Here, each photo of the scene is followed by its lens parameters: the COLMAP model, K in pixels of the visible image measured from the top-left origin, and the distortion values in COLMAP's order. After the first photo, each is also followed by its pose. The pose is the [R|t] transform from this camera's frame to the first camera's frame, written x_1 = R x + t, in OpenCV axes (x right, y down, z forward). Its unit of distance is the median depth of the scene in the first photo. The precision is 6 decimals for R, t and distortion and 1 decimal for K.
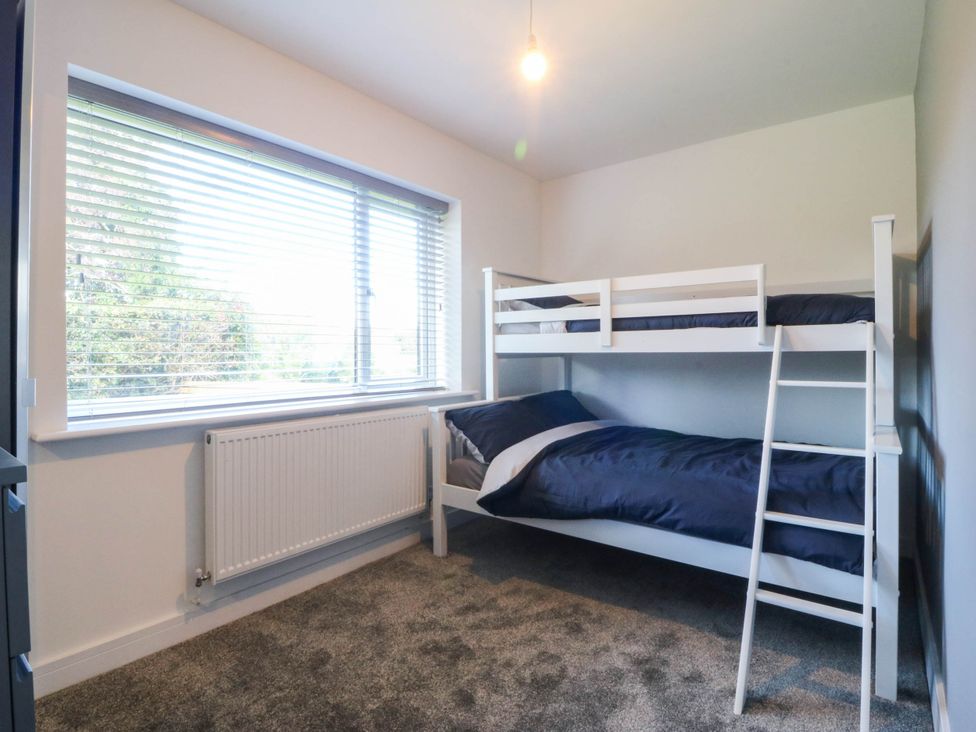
lens RADIAL K [[510.7, 0, 486.2], [0, 510.7, 358.0], [0, 0, 1]] dist [-0.000586, -0.013459]
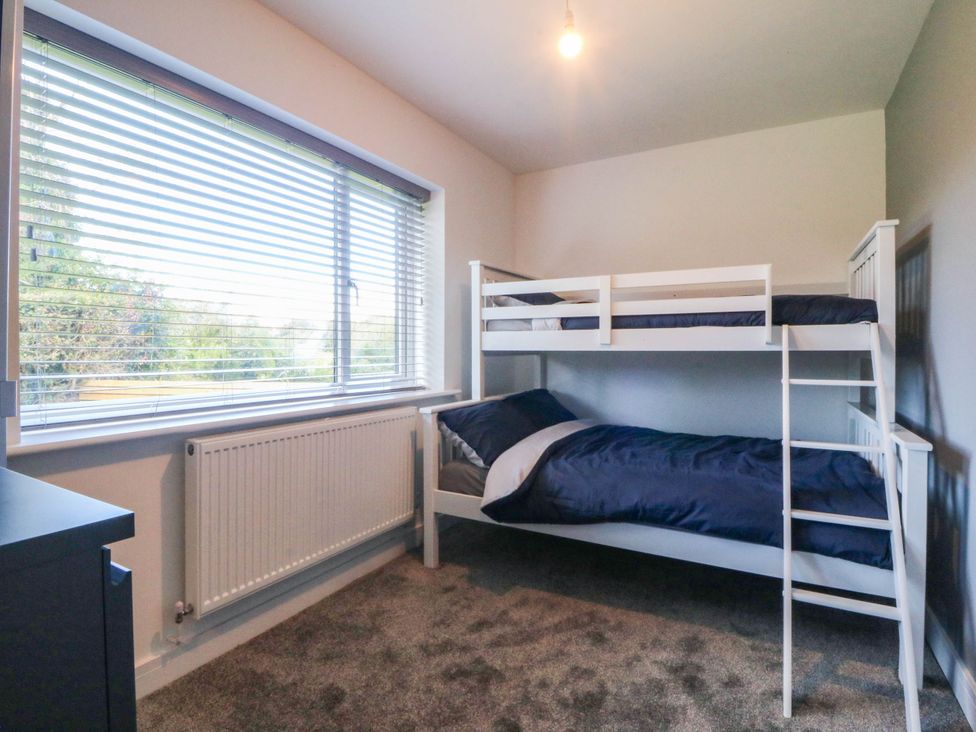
lens RADIAL K [[510.7, 0, 486.2], [0, 510.7, 358.0], [0, 0, 1]] dist [-0.000586, -0.013459]
pose [[0.989673, 0.003905, 0.143287, -0.160621], [-0.004564, 0.999980, 0.004266, 0.000279], [-0.143268, -0.004876, 0.989672, 0.078078]]
